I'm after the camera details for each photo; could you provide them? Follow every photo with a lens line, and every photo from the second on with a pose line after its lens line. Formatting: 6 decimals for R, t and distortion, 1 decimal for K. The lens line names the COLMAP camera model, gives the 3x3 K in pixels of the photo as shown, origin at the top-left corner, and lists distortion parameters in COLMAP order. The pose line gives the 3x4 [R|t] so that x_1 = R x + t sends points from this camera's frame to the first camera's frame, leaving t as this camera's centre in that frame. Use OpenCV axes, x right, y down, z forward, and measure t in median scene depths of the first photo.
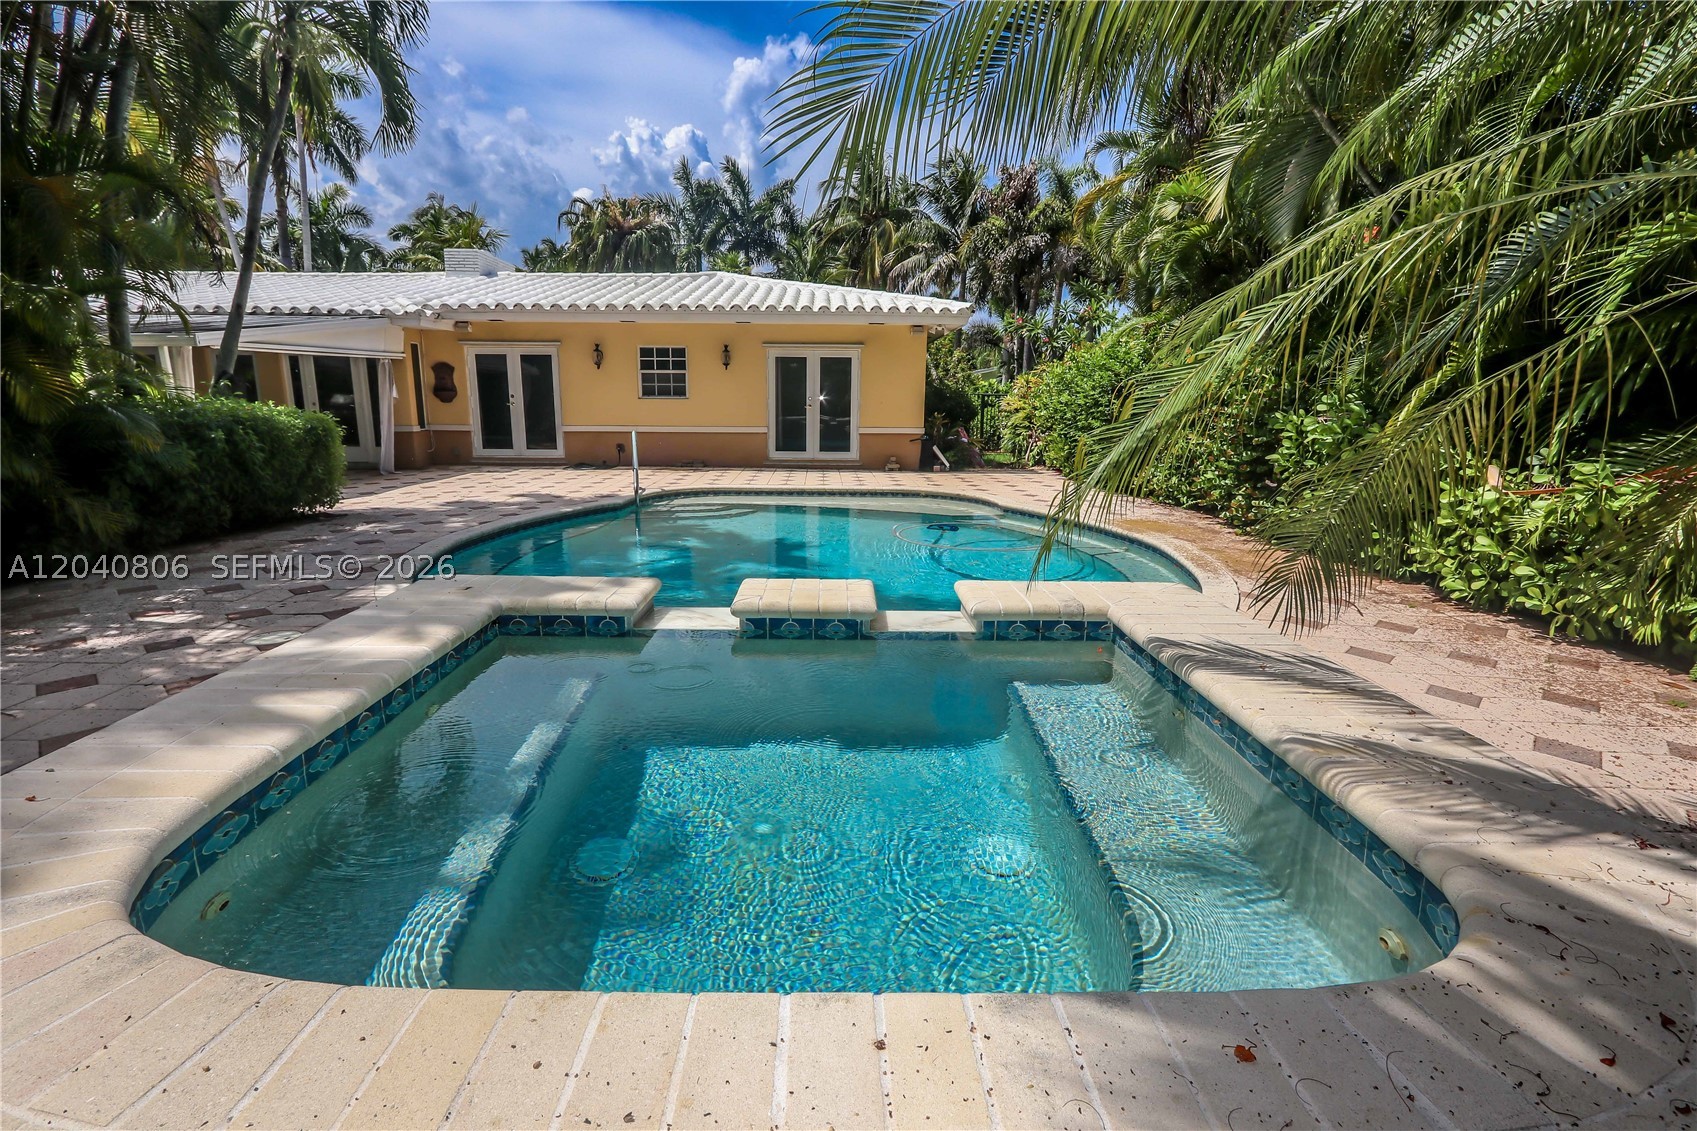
lens RADIAL K [[777.7, 0, 850.0], [0, 777.7, 558.2], [0, 0, 1]] dist [-0.025332, 0.009418]
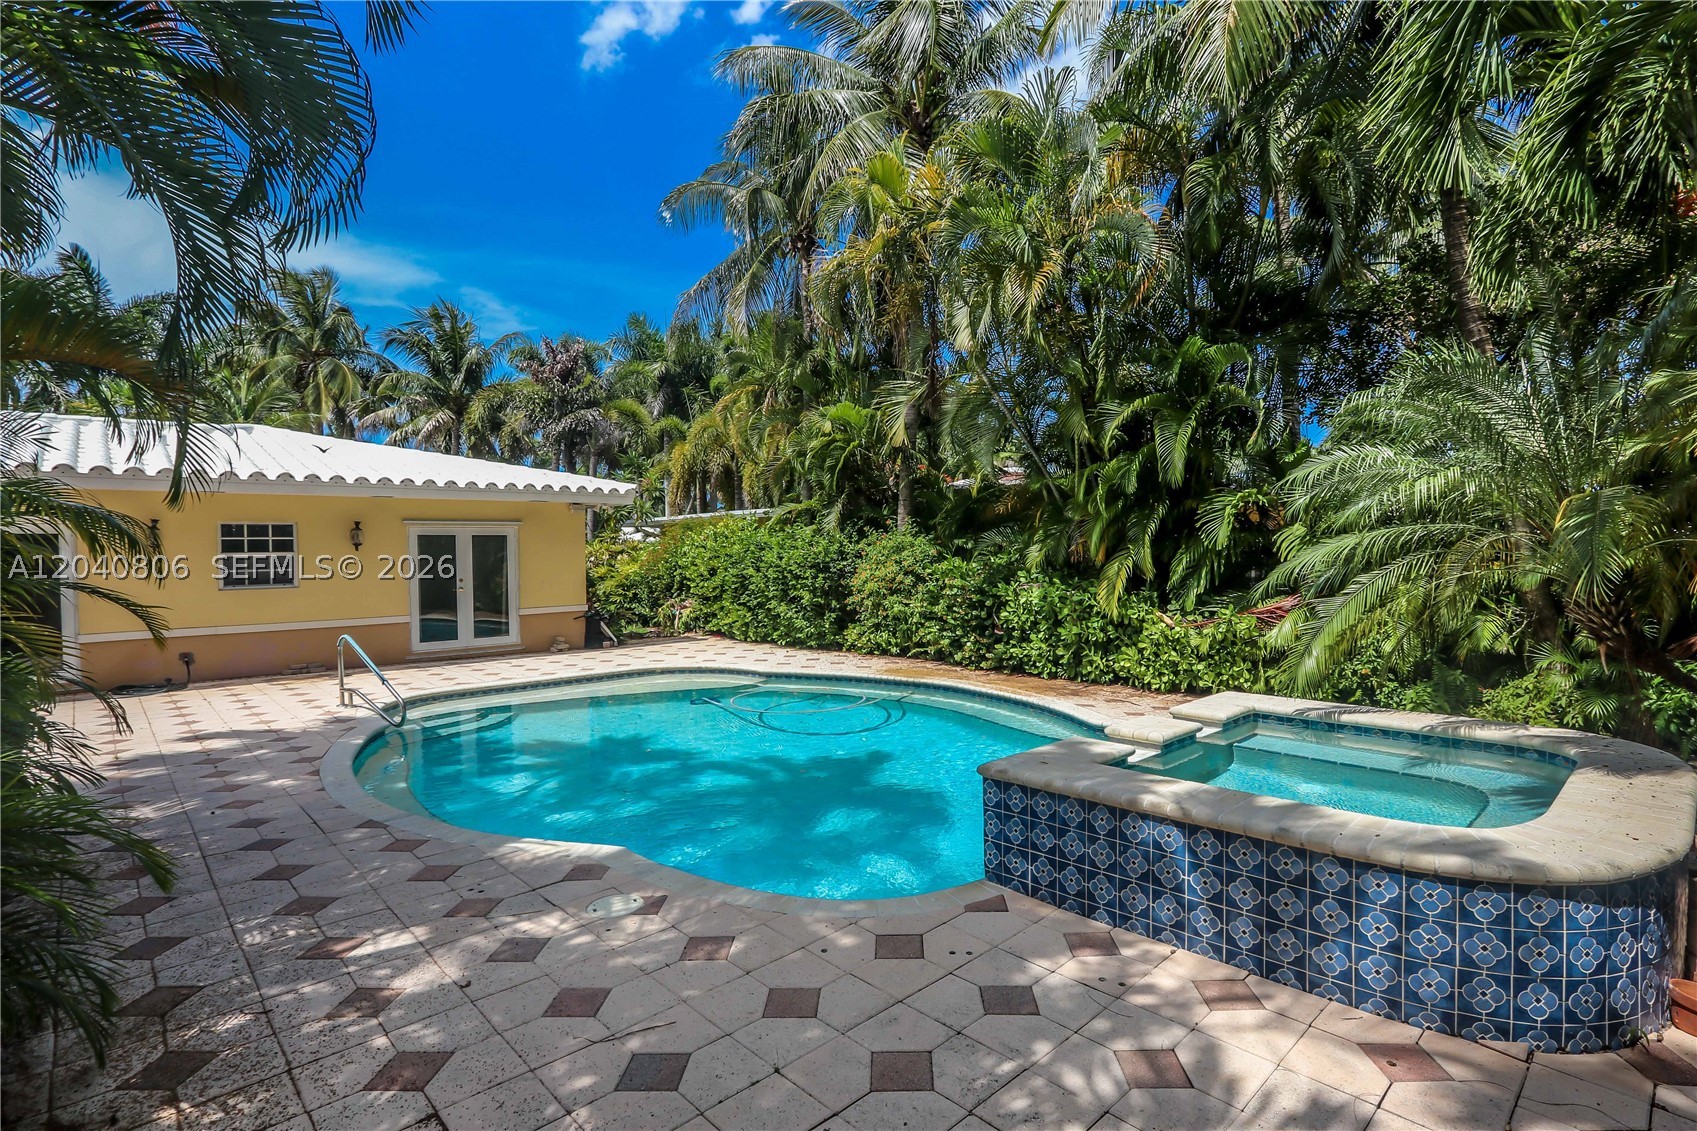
lens RADIAL K [[849.7, 0, 823.6], [0, 849.7, 557.8], [0, 0, 1]] dist [-0.019382, 0.000094]
pose [[0.736877, -0.029023, 0.675404, -0.406037], [0.156284, 0.979327, -0.128426, -0.042037], [-0.657714, 0.200189, 0.726180, 0.017686]]
